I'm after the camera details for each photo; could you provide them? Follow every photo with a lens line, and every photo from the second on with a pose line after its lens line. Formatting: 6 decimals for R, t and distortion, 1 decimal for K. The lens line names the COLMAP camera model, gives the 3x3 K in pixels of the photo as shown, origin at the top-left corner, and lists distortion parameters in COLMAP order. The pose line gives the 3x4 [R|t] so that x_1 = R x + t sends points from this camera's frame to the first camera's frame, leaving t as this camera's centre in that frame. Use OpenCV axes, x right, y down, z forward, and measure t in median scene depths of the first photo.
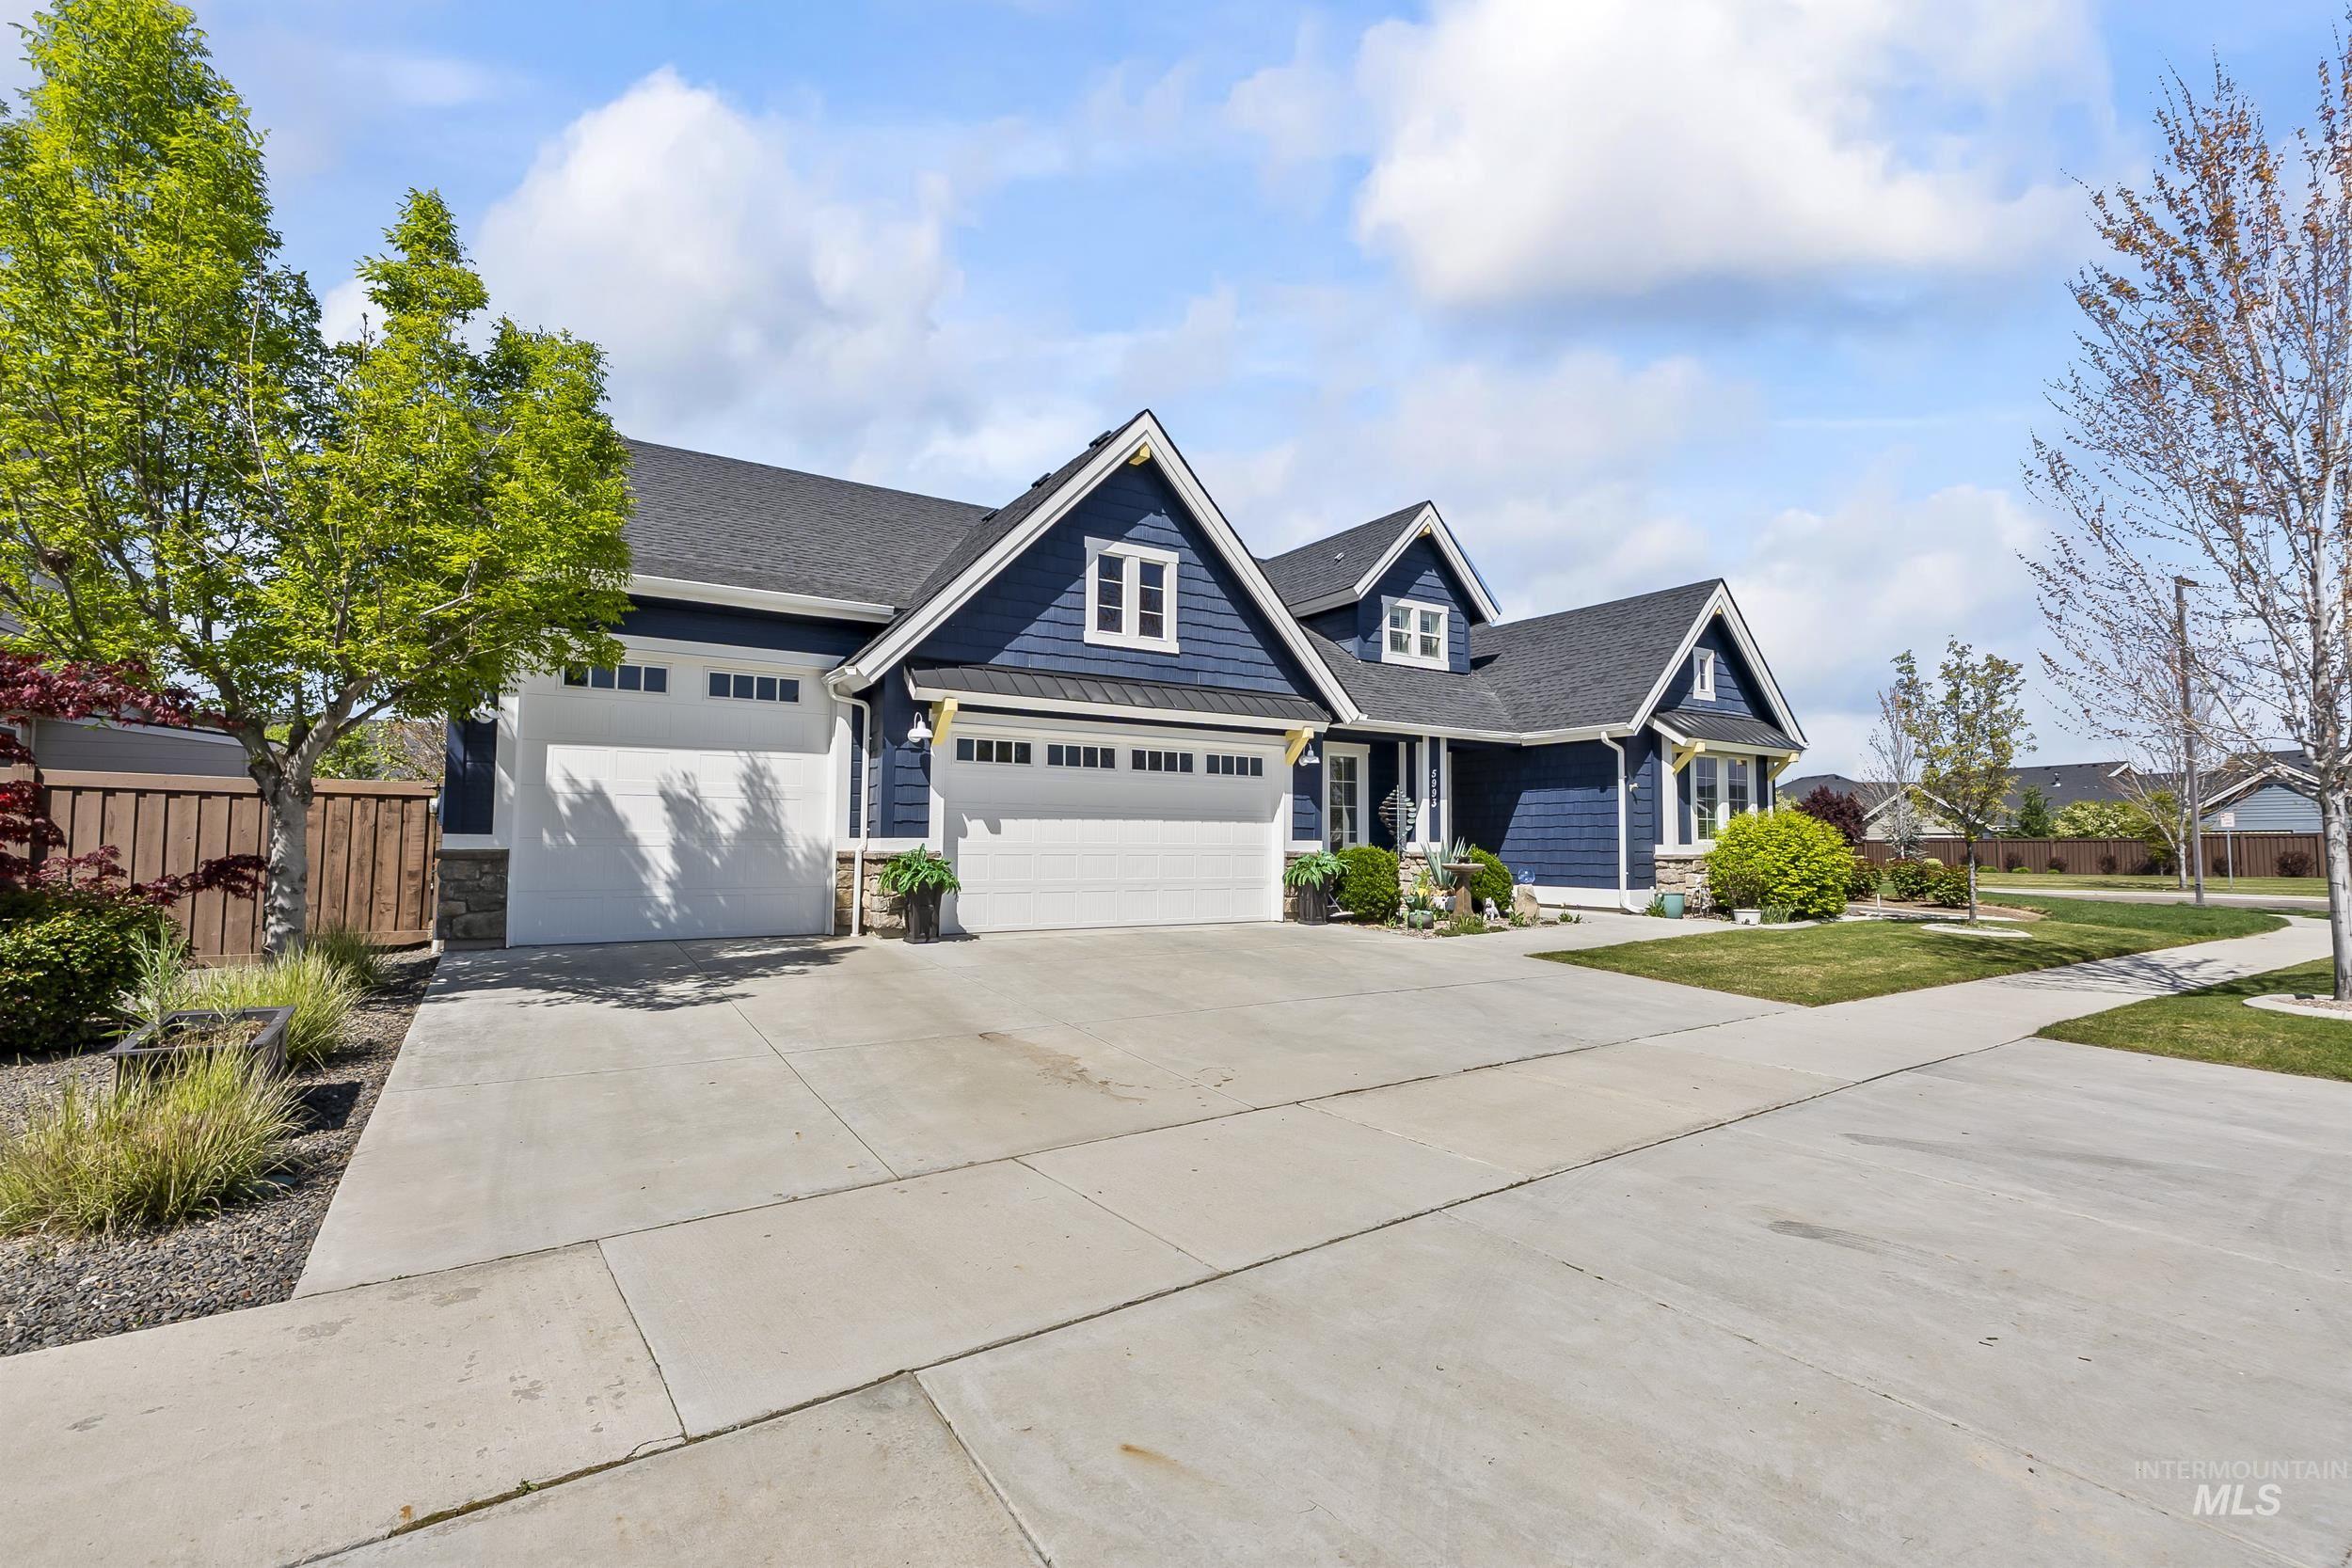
lens RADIAL K [[1086.5, 0, 1171.7], [0, 1086.5, 784.4], [0, 0, 1]] dist [0.000214, -0.000236]
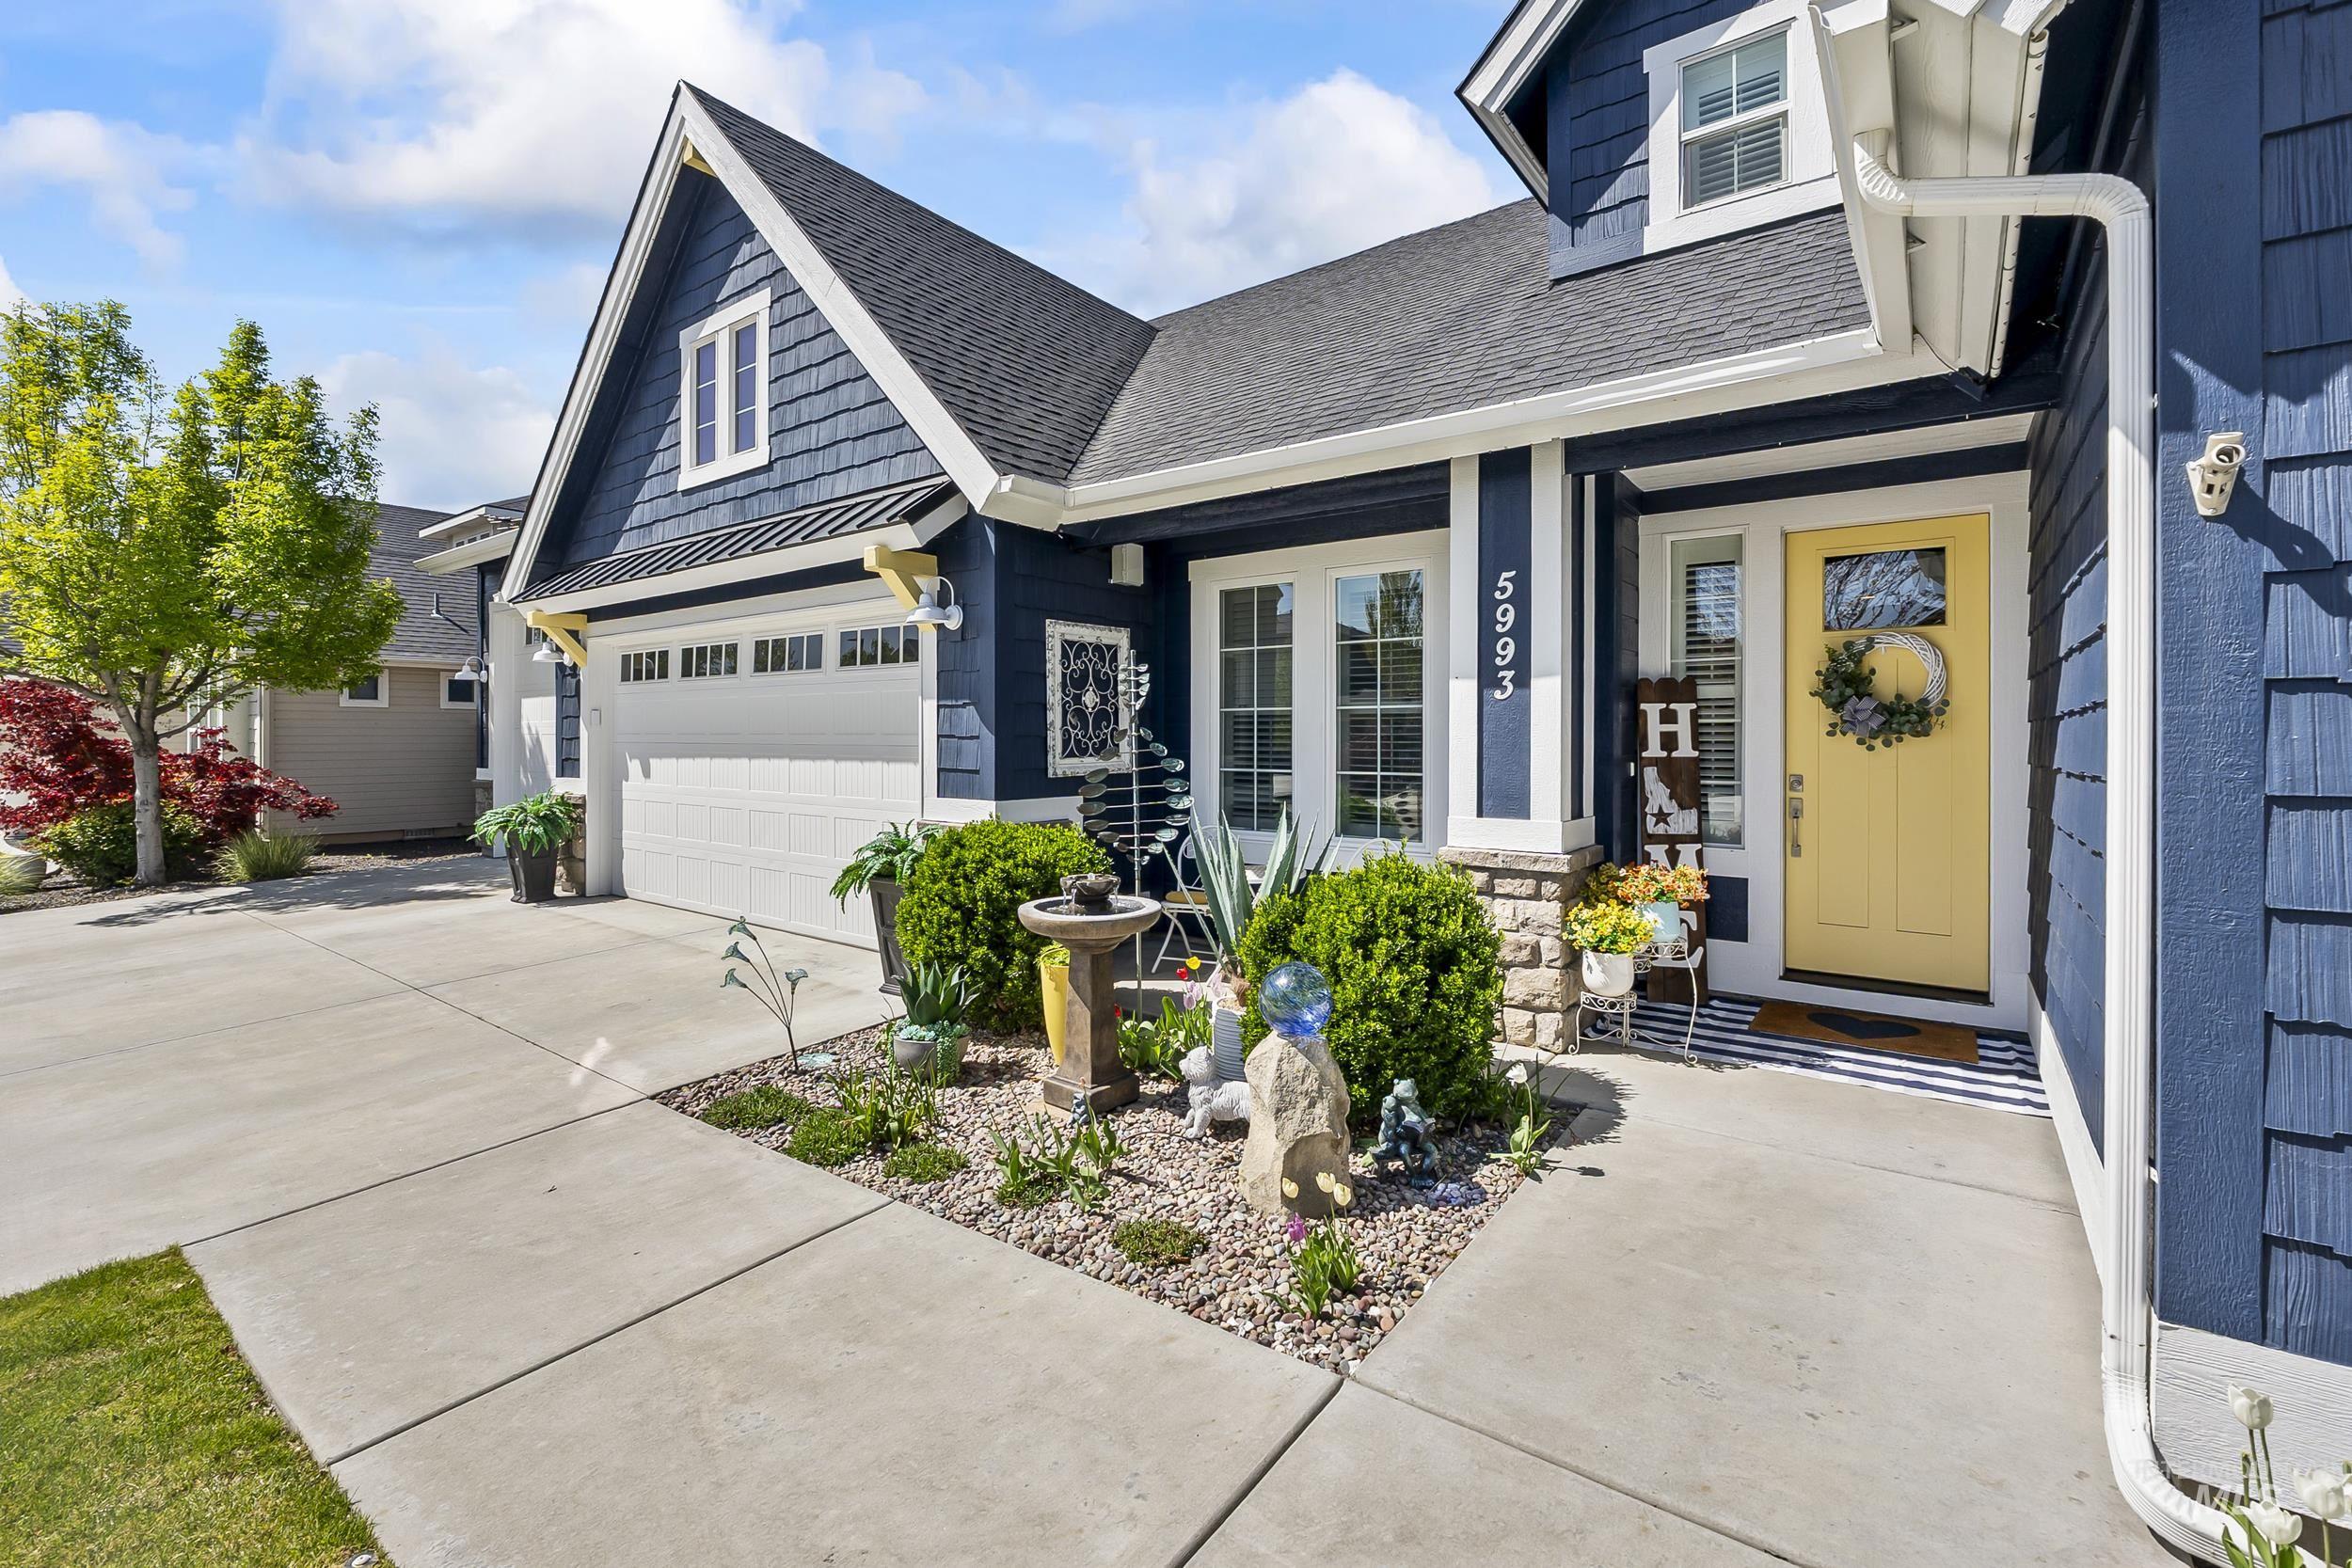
lens RADIAL K [[1015.3, 0, 1174.2], [0, 1015.3, 737.8], [0, 0, 1]] dist [-0.007039, 0.000249]
pose [[0.336365, -0.007578, -0.941701, 0.486948], [0.052507, 0.998563, 0.010719, 0.024434], [0.940267, -0.053052, 0.336280, 0.852435]]
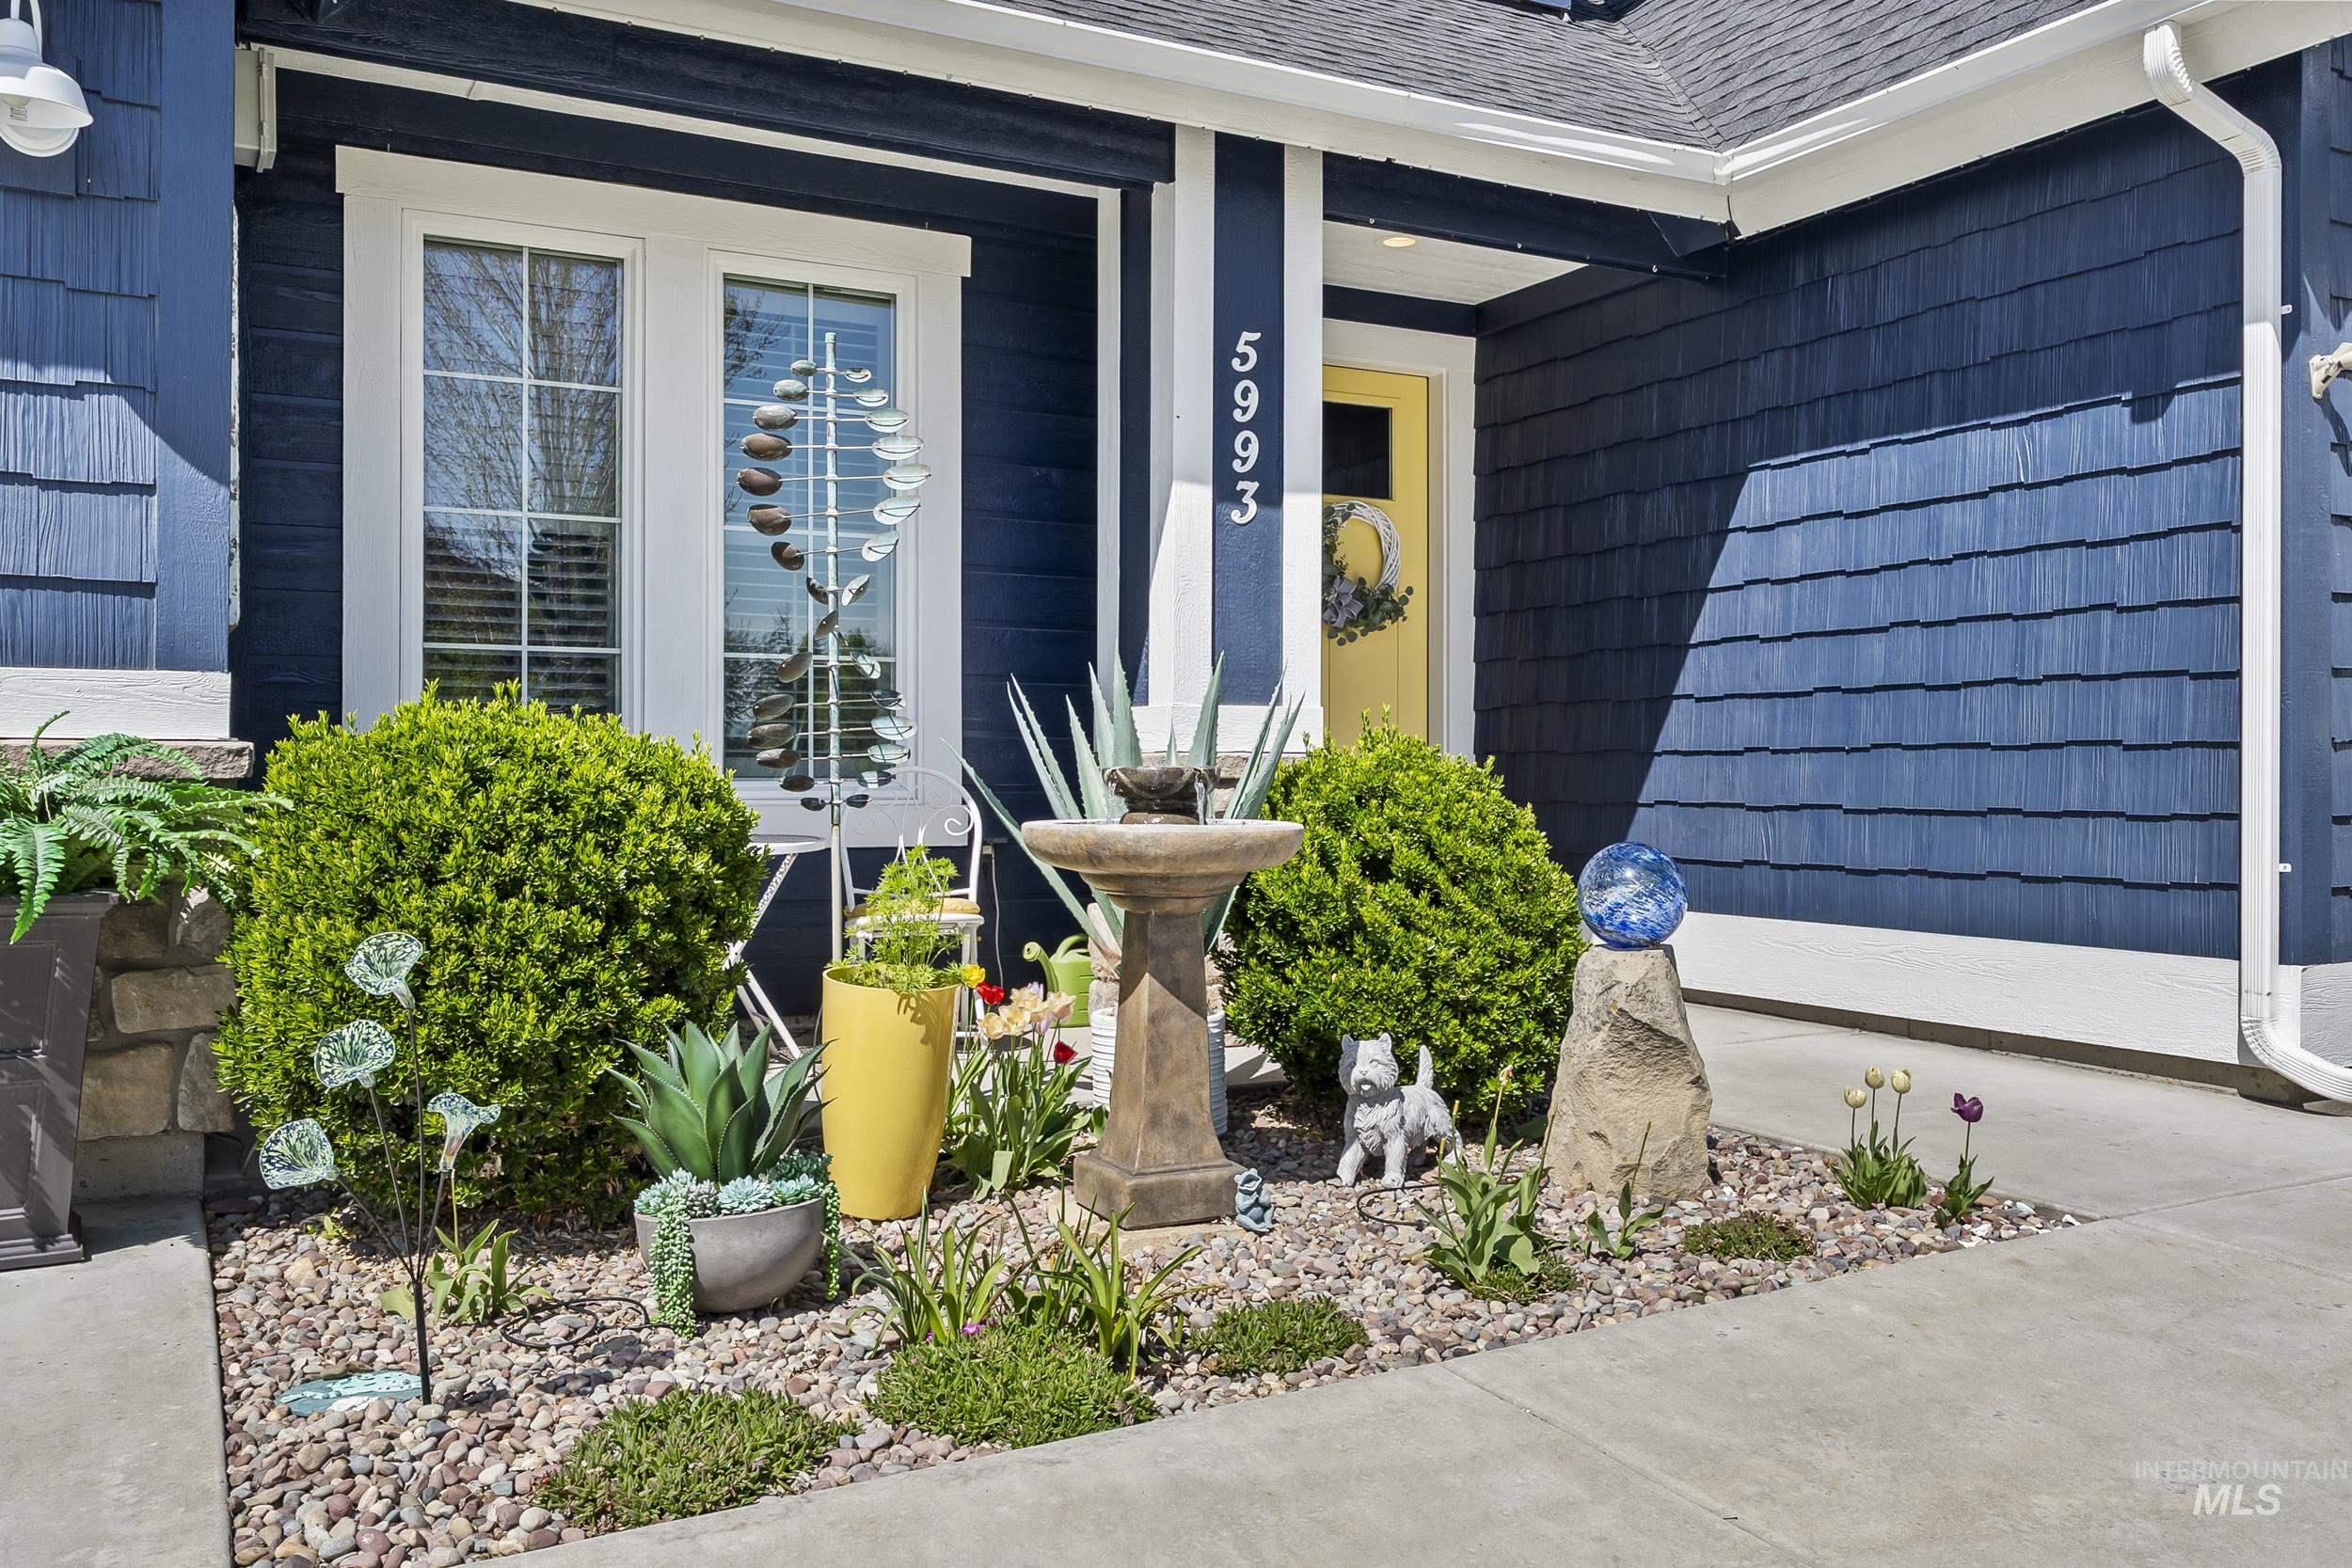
lens RADIAL K [[1928.3, 0, 1181.1], [0, 1928.3, 767.4], [0, 0, 1]] dist [0.012783, -0.017518]
pose [[0.996691, -0.004788, -0.081141, 0.267198], [0.009037, 0.998602, 0.052087, 0.047902], [0.080779, -0.052648, 0.995341, 0.676431]]
